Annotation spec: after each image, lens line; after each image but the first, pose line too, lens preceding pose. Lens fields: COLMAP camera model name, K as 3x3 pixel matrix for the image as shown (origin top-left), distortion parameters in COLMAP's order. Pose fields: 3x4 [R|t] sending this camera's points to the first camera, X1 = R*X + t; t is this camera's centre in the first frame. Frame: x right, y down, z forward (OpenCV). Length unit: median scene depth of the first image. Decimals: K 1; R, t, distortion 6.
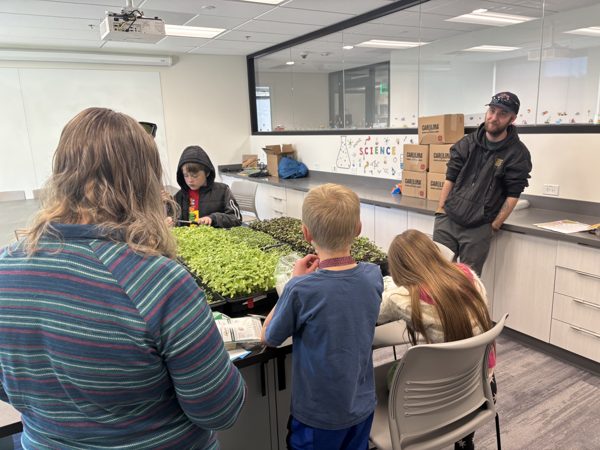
lens RADIAL K [[449.5, 0, 298.1], [0, 449.5, 225.9], [0, 0, 1]] dist [0.009873, -0.029549]
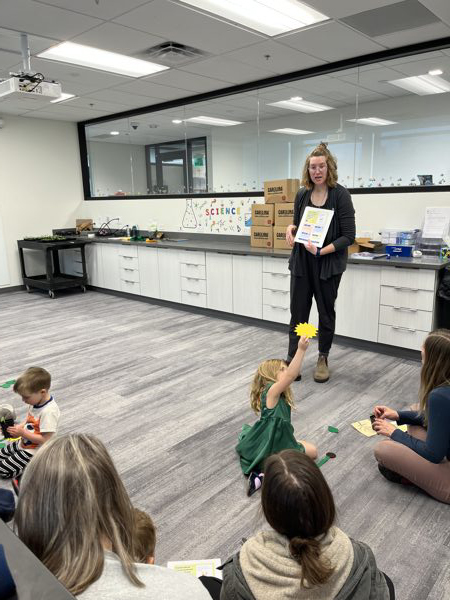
lens RADIAL K [[449.5, 0, 226.8], [0, 449.5, 299.2], [0, 0, 1]] dist [0.009873, -0.029549]
pose [[0.953687, -0.047850, 0.296971, -0.173139], [0.049740, 0.998762, 0.001195, 0.060281], [-0.296660, 0.013631, 0.954886, -0.115046]]
